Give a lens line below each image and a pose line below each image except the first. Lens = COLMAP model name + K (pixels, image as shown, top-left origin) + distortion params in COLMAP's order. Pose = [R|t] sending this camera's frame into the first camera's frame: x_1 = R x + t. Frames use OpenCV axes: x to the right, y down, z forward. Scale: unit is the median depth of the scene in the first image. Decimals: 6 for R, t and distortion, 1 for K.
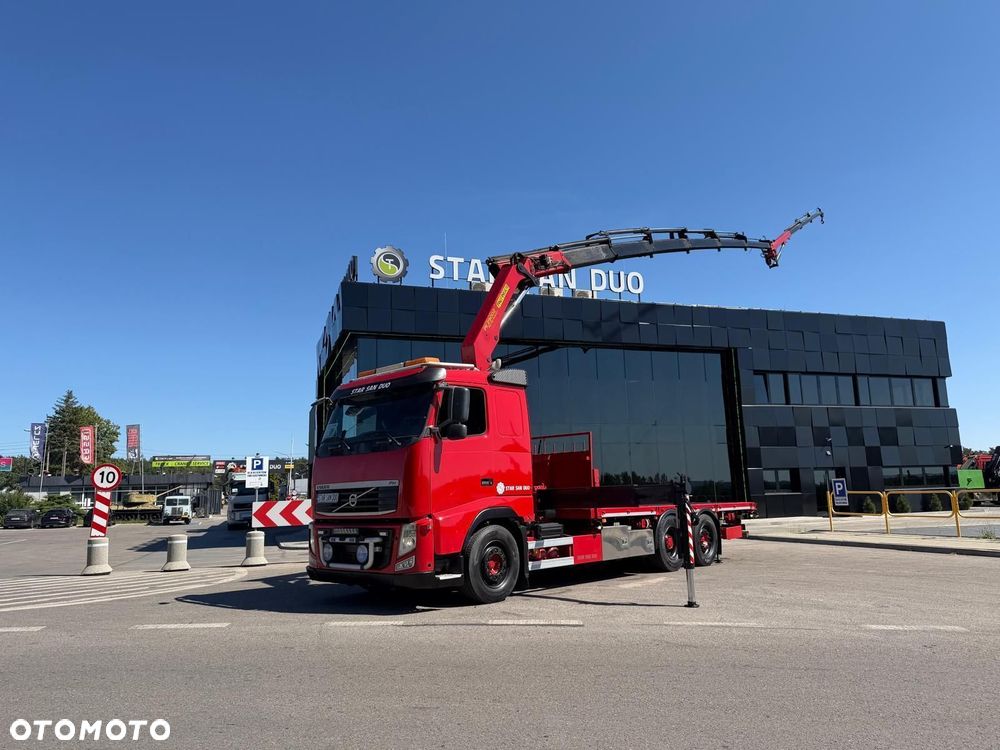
lens RADIAL K [[682.8, 0, 505.5], [0, 682.8, 367.2], [0, 0, 1]] dist [0.108385, -0.164391]
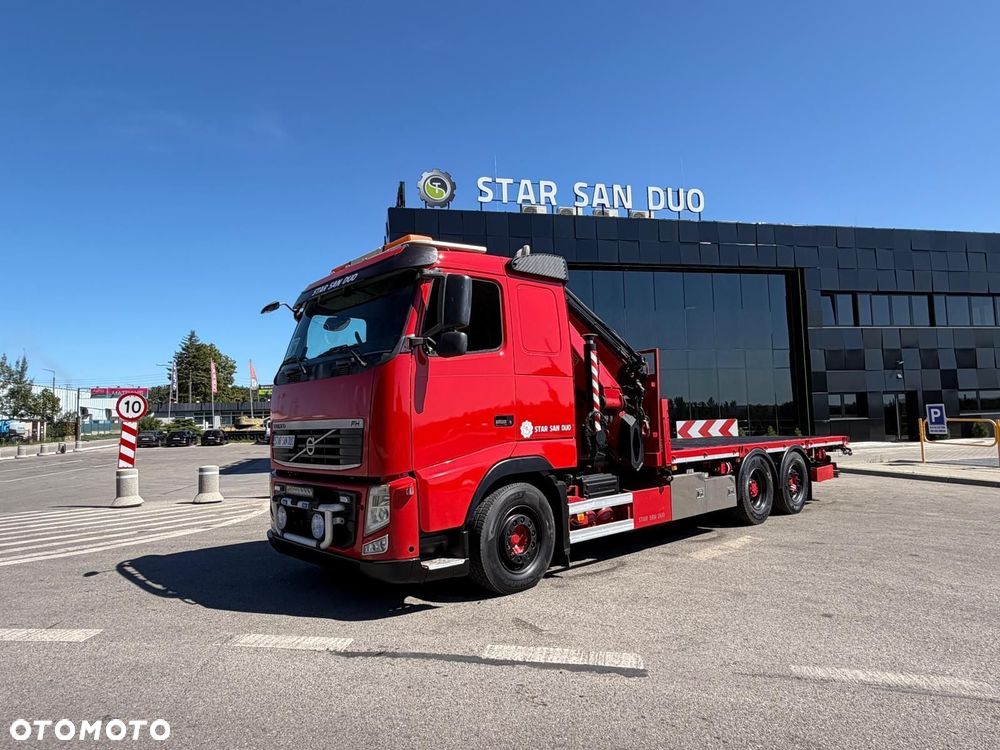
lens RADIAL K [[604.6, 0, 500.0], [0, 604.6, 375.0], [0, 0, 1]] dist [-0.000580, 0.002330]
pose [[0.994086, -0.009048, -0.108220, 0.017533], [0.021324, 0.993386, 0.112825, 0.030697], [0.106483, -0.114465, 0.987704, 0.228049]]
